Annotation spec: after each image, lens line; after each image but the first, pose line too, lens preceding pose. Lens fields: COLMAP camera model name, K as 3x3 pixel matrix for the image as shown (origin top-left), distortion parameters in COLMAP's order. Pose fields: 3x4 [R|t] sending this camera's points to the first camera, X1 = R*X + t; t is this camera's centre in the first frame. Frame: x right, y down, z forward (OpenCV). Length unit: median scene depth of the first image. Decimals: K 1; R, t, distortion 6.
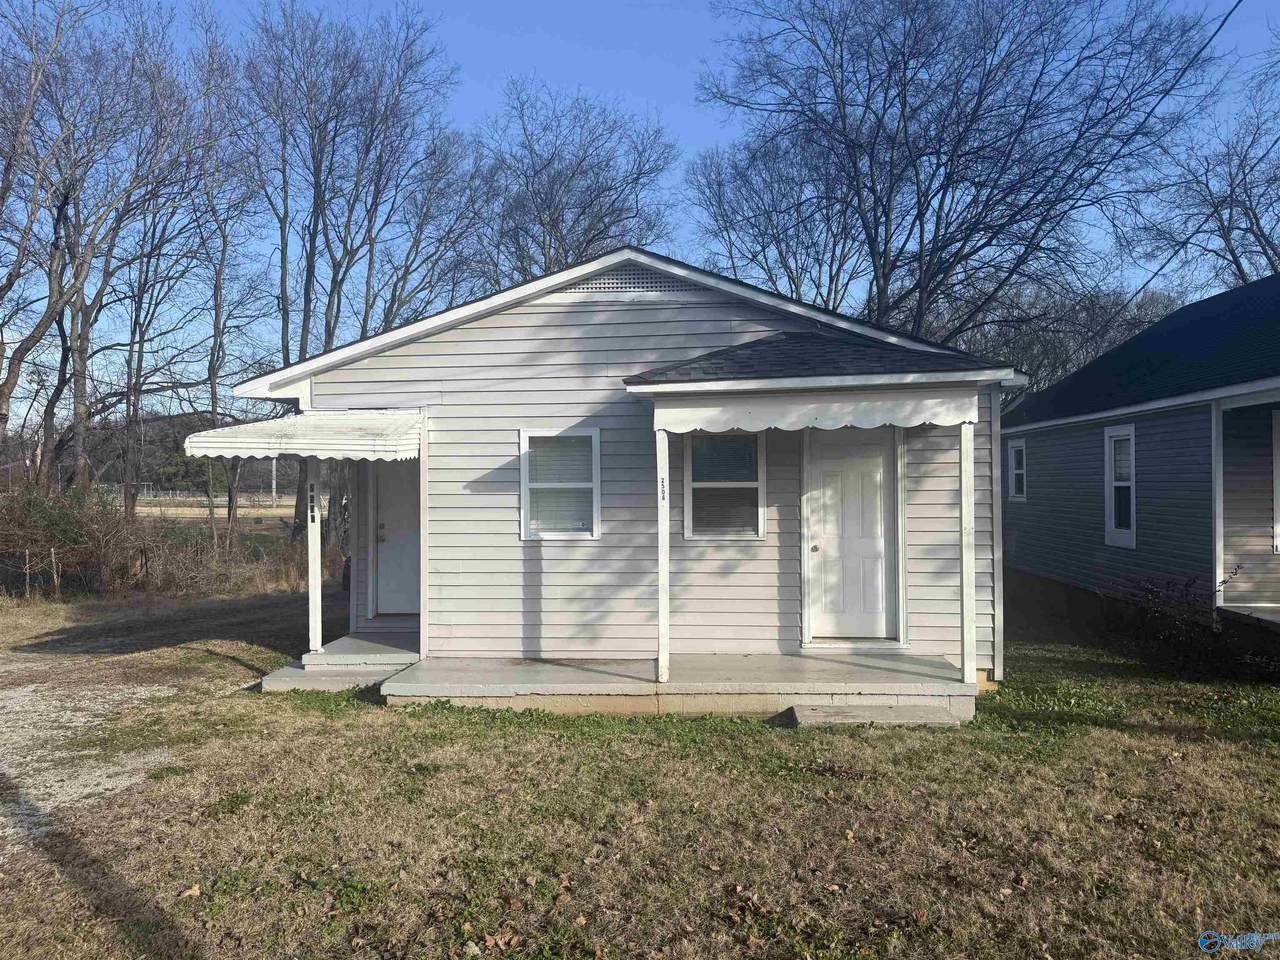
lens RADIAL K [[911.8, 0, 639.9], [0, 911.8, 475.8], [0, 0, 1]] dist [0.007490, -0.001750]
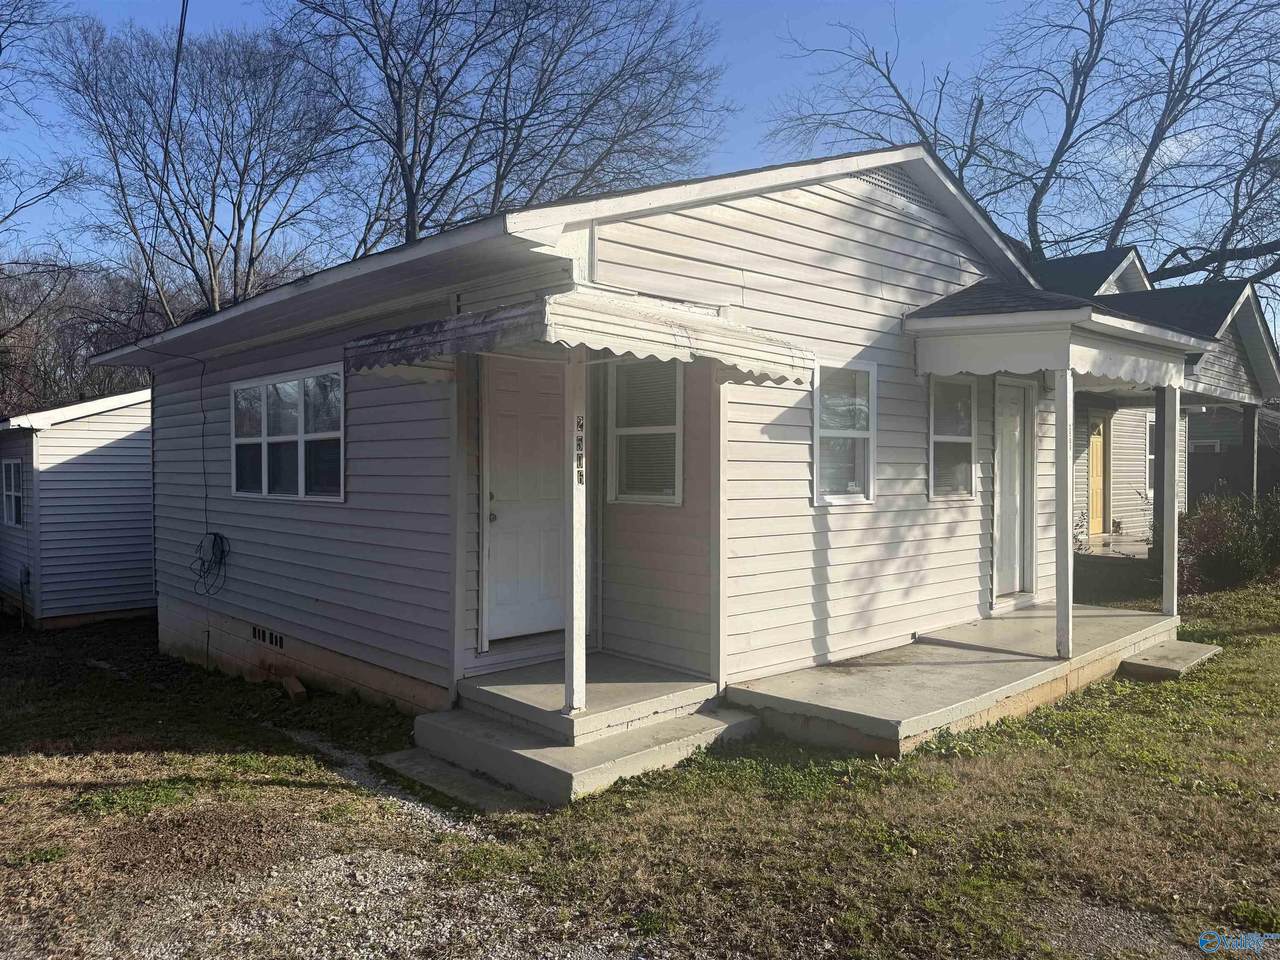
lens RADIAL K [[911.8, 0, 639.9], [0, 911.8, 486.9], [0, 0, 1]] dist [0.007490, -0.001750]
pose [[0.673605, -0.008833, 0.739038, -0.768511], [-0.019496, 0.999368, 0.029715, 0.035925], [-0.738834, -0.034425, 0.673008, 0.613414]]
